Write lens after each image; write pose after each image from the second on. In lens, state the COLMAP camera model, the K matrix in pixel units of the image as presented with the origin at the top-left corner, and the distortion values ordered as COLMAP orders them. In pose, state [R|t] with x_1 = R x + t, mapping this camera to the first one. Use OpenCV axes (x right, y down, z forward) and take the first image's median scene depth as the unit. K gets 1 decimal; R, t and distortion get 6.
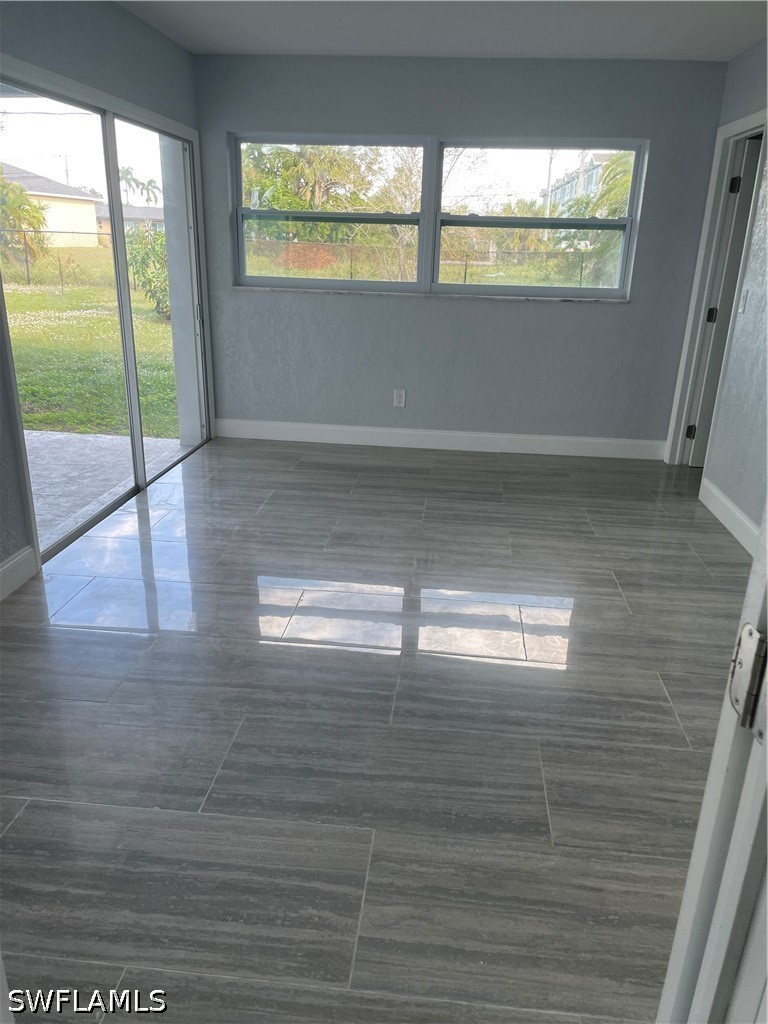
lens RADIAL K [[770.8, 0, 384.0], [0, 770.8, 512.0], [0, 0, 1]] dist [0.005720, 0.000236]
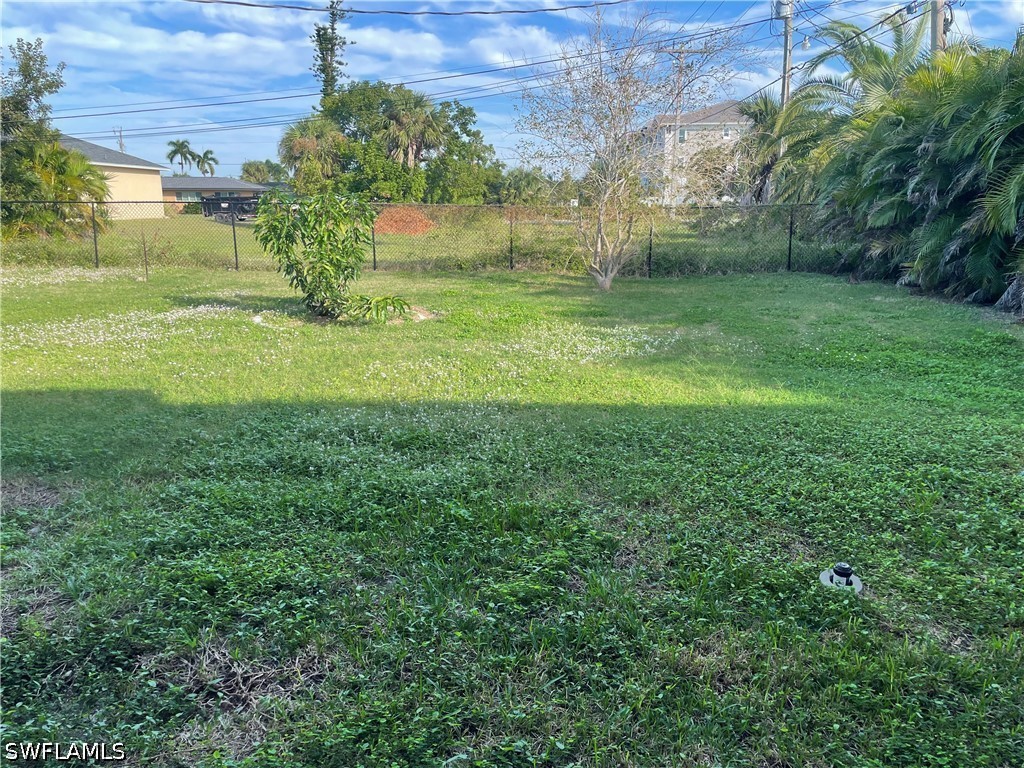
lens RADIAL K [[770.8, 0, 512.0], [0, 770.8, 384.0], [0, 0, 1]] dist [0.005720, 0.000236]
pose [[0.995323, -0.048534, 0.083521, -0.117743], [0.057308, 0.992705, -0.106079, -0.073065], [-0.077763, 0.110369, 0.990844, 0.217017]]
